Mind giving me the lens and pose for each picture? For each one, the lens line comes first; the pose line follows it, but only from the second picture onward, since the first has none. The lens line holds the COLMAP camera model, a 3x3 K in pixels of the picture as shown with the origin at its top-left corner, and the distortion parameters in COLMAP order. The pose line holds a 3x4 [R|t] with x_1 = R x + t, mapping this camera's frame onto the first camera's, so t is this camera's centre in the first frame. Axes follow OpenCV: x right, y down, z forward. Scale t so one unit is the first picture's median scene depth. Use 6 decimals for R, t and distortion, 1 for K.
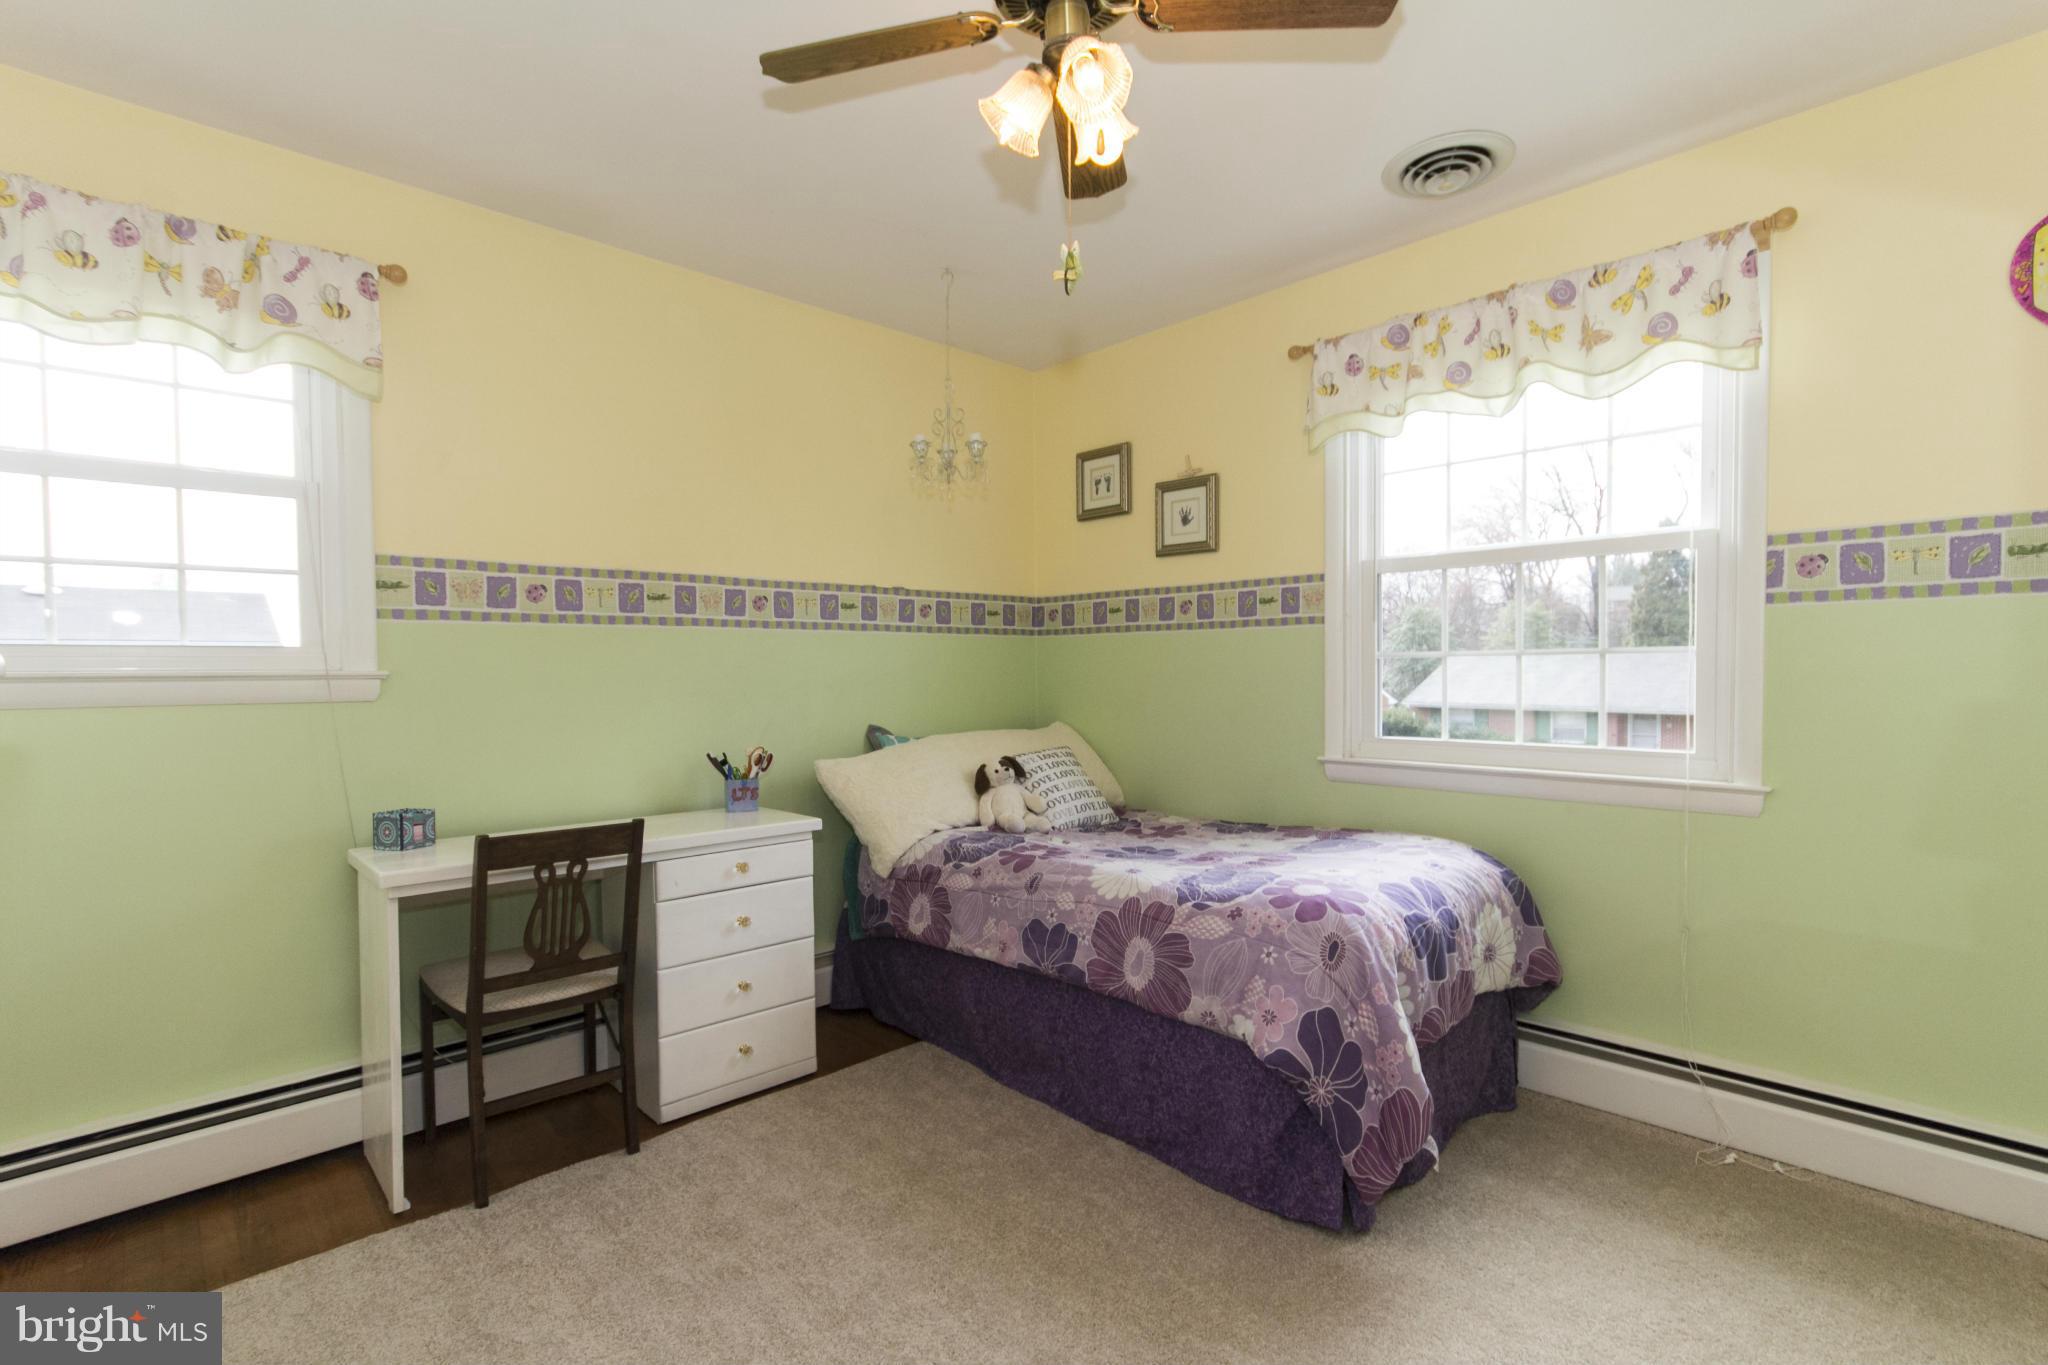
lens RADIAL K [[1031.2, 0, 1024.0], [0, 1031.2, 682.5], [0, 0, 1]] dist [-0.000927, 0.000182]
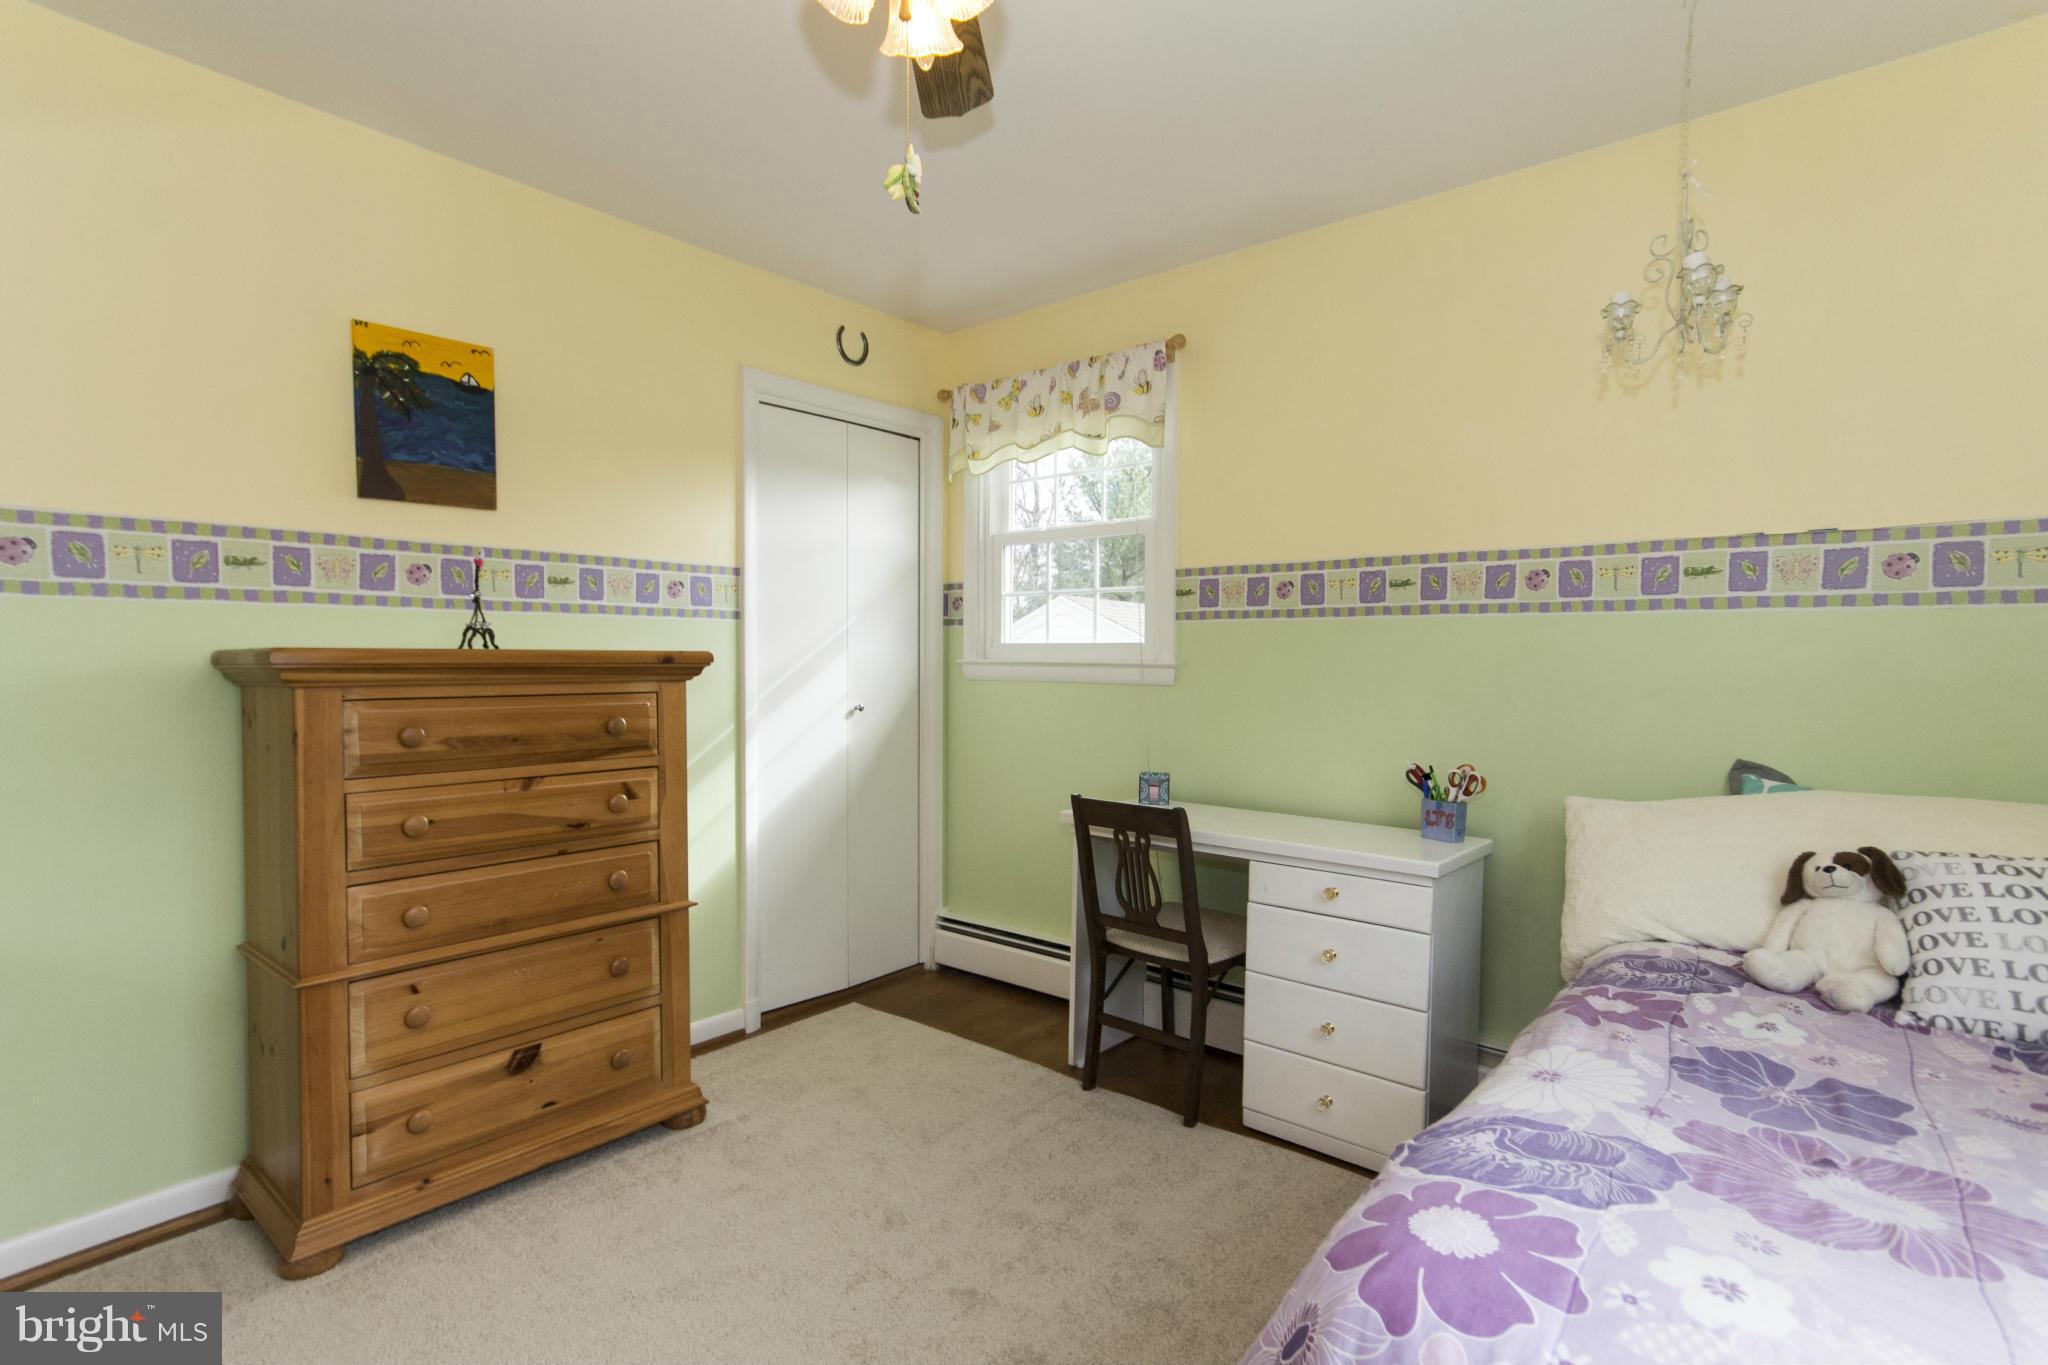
lens RADIAL K [[1031.2, 0, 1024.0], [0, 1031.2, 682.5], [0, 0, 1]] dist [-0.000927, 0.000182]
pose [[0.047874, 0.032214, -0.998334, 0.588606], [-0.022690, 0.999257, 0.031156, -0.019654], [0.998596, 0.021161, 0.048569, 0.710661]]
